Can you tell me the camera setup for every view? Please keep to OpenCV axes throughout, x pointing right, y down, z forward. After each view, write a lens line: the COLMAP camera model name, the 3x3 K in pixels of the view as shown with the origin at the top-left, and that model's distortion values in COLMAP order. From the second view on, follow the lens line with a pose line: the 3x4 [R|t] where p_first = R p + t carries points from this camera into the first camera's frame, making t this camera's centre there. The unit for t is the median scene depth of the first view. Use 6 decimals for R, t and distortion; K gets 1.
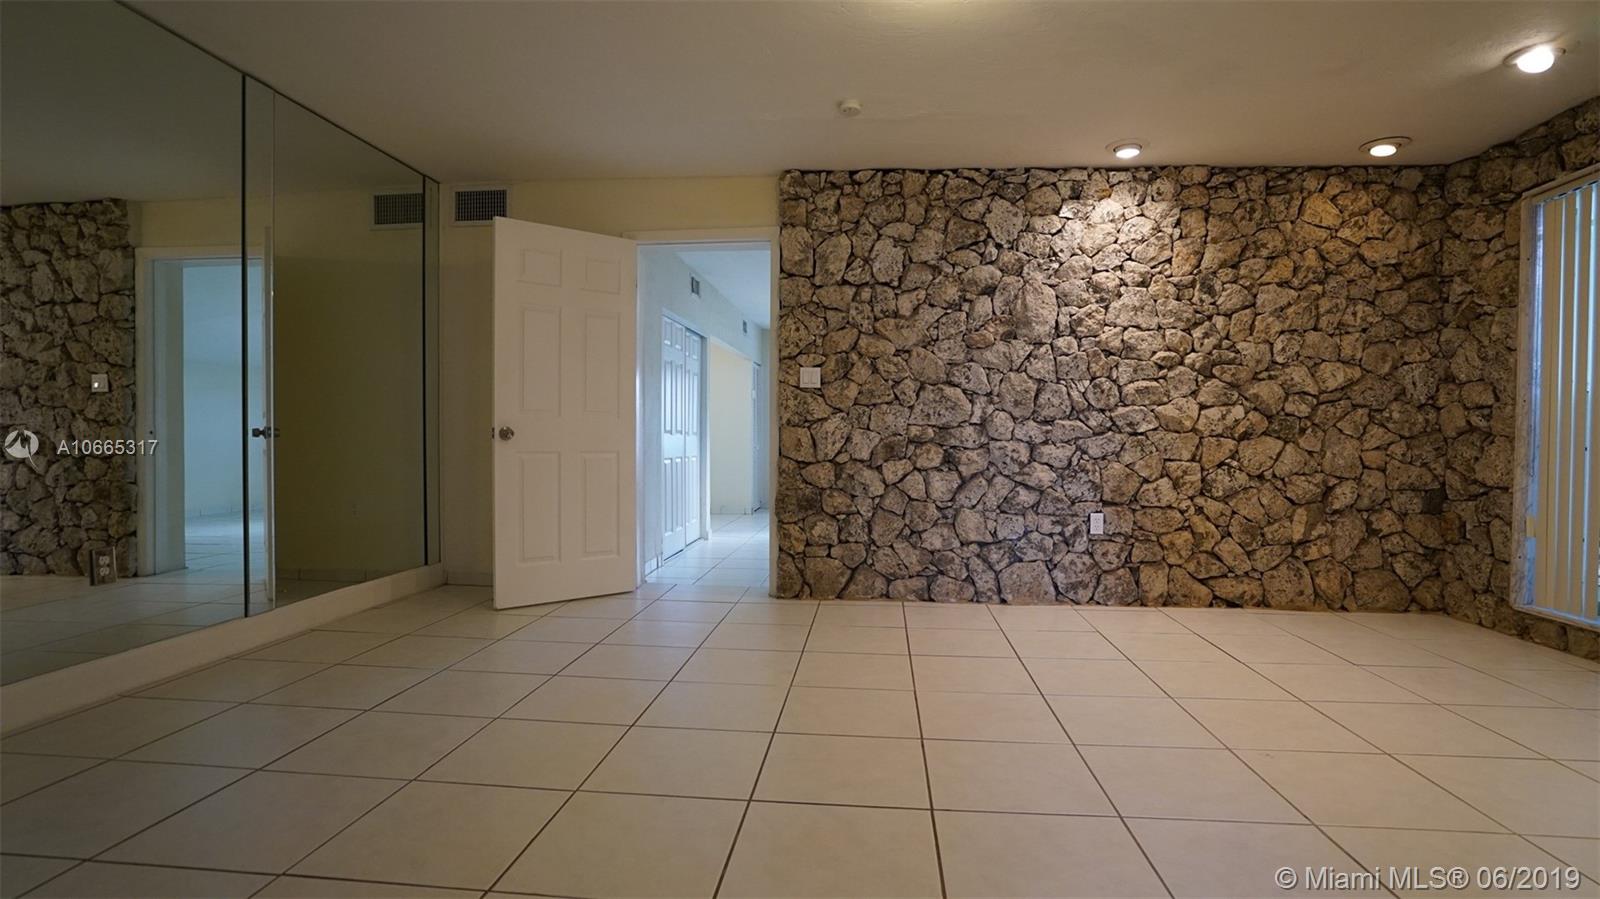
lens RADIAL K [[736.3, 0, 803.3], [0, 736.3, 452.5], [0, 0, 1]] dist [-0.064894, 0.027629]
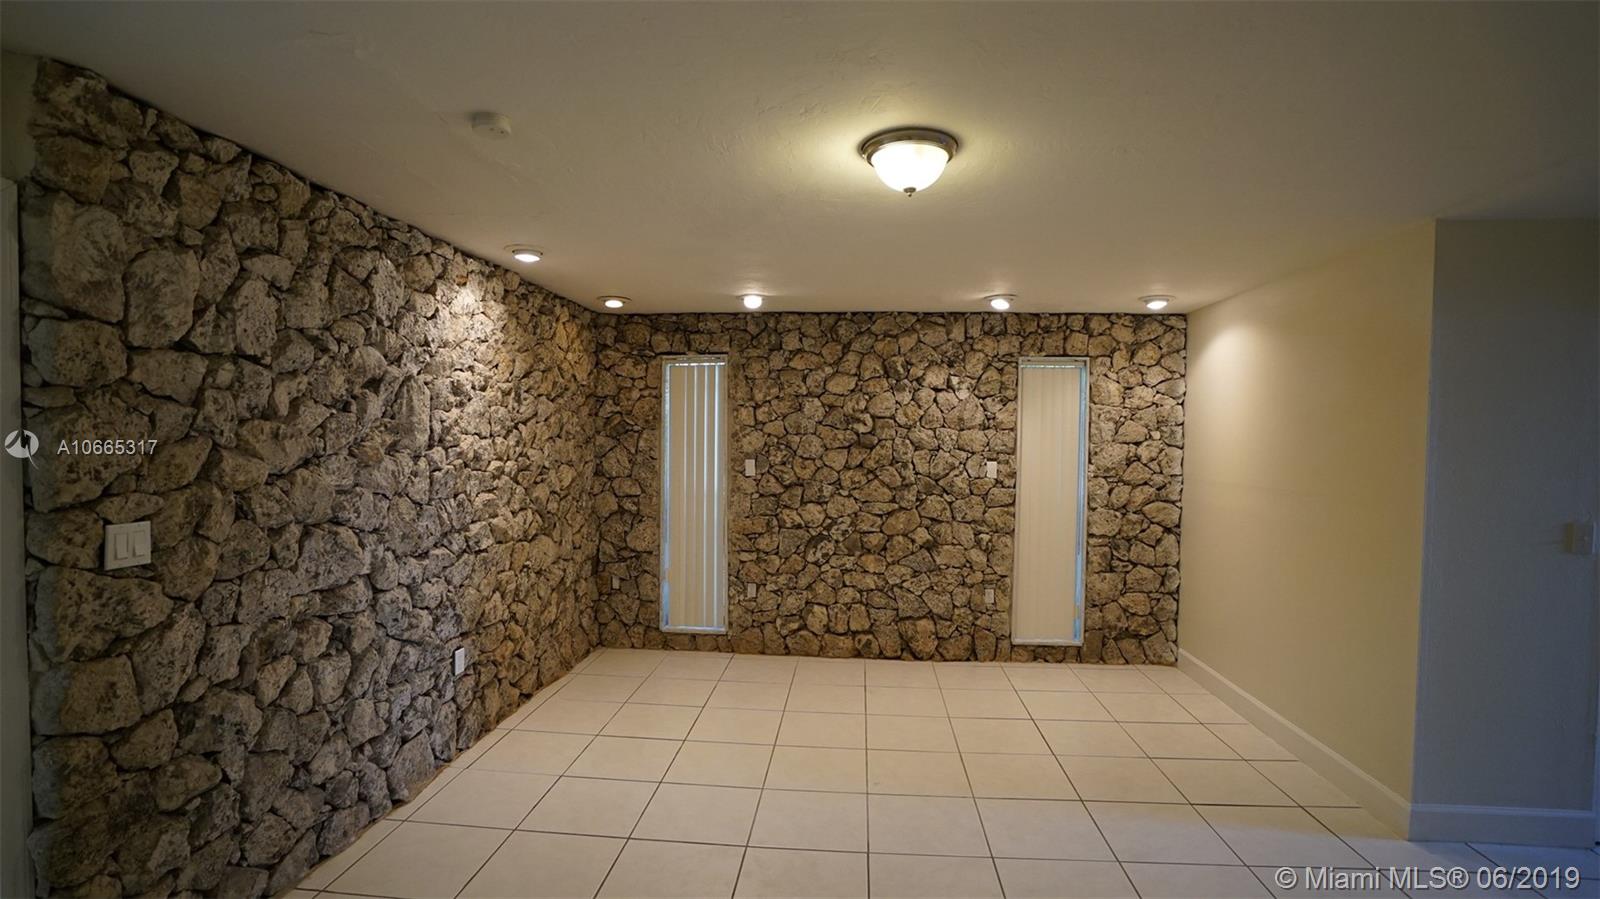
lens RADIAL K [[736.3, 0, 803.3], [0, 736.3, 452.5], [0, 0, 1]] dist [-0.064894, 0.027629]
pose [[-0.010405, -0.034408, 0.999354, -0.450700], [0.010409, 0.999350, 0.034516, -0.175274], [-0.999892, 0.010761, -0.010040, 0.593786]]
